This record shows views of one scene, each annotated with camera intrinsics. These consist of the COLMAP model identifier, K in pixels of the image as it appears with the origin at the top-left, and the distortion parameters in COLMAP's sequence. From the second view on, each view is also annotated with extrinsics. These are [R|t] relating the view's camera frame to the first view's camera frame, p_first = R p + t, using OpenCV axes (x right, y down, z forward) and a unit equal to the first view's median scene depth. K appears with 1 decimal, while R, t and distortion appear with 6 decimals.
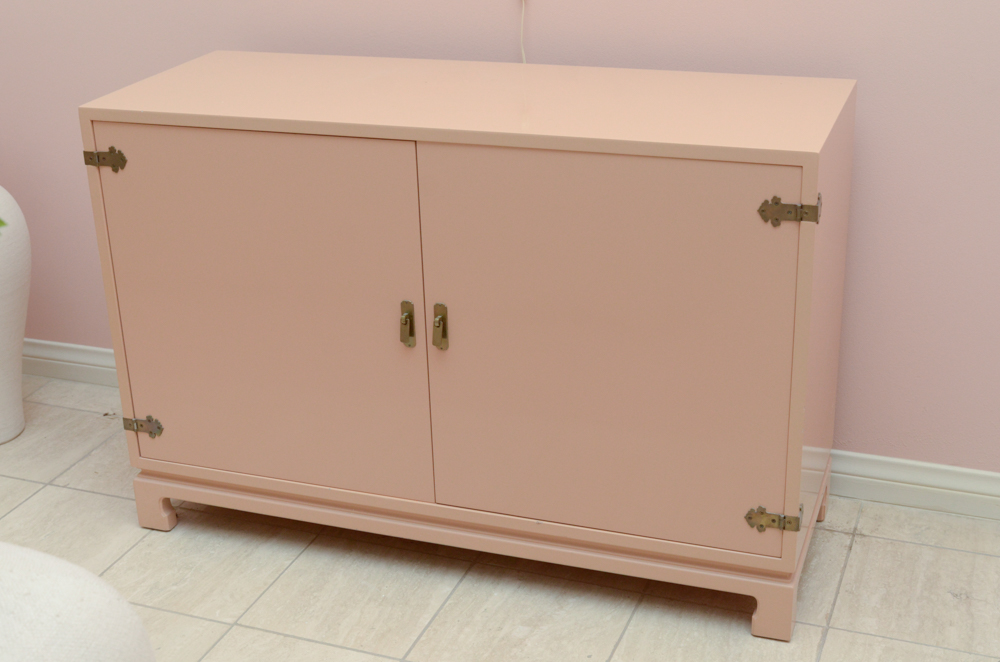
lens RADIAL K [[1438.3, 0, 501.7], [0, 1438.3, 333.3], [0, 0, 1]] dist [-0.015024, 0.000000]
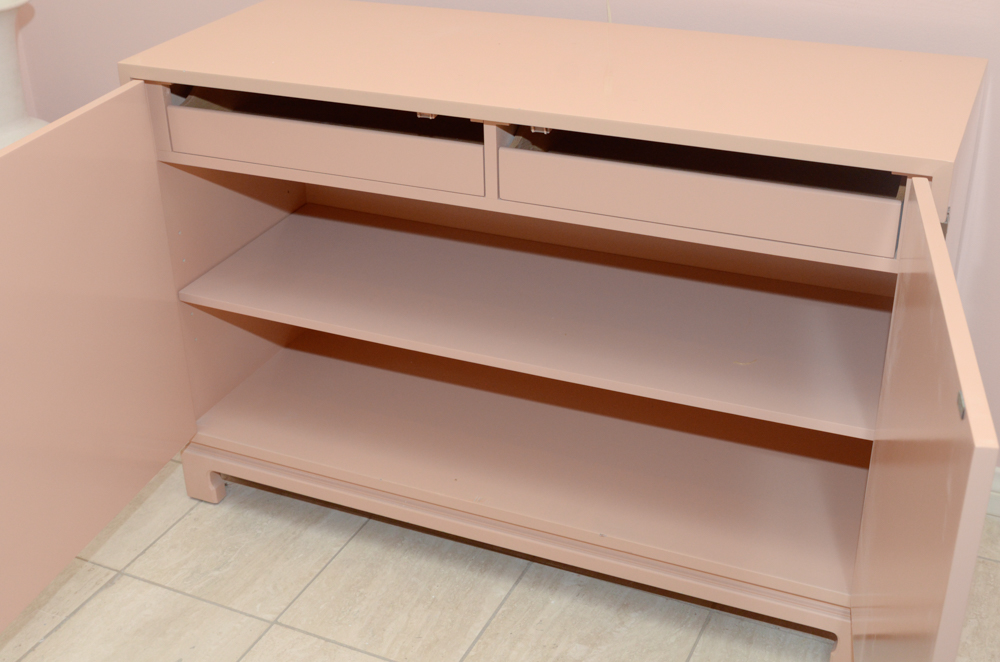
lens RADIAL K [[1286.8, 0, 497.8], [0, 1286.8, 332.3], [0, 0, 1]] dist [-0.027691, 0.000000]
pose [[0.997154, 0.044351, -0.060962, 0.003347], [-0.038538, 0.994880, 0.093425, -0.069540], [0.064793, -0.090810, 0.993758, 0.181903]]
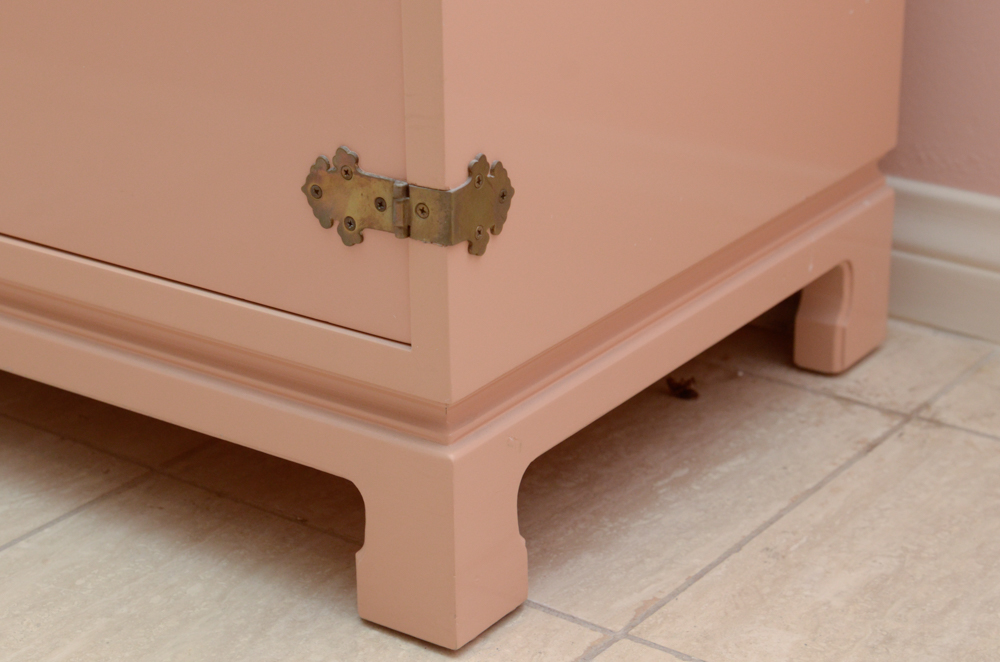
lens RADIAL K [[2276.7, 0, 500.4], [0, 2276.7, 329.6], [0, 0, 1]] dist [-0.001201, 0.000000]
pose [[0.967492, 0.122339, -0.221341, 0.284179], [-0.121469, 0.992439, 0.017592, 0.130360], [0.221819, 0.009866, 0.975038, 0.510740]]
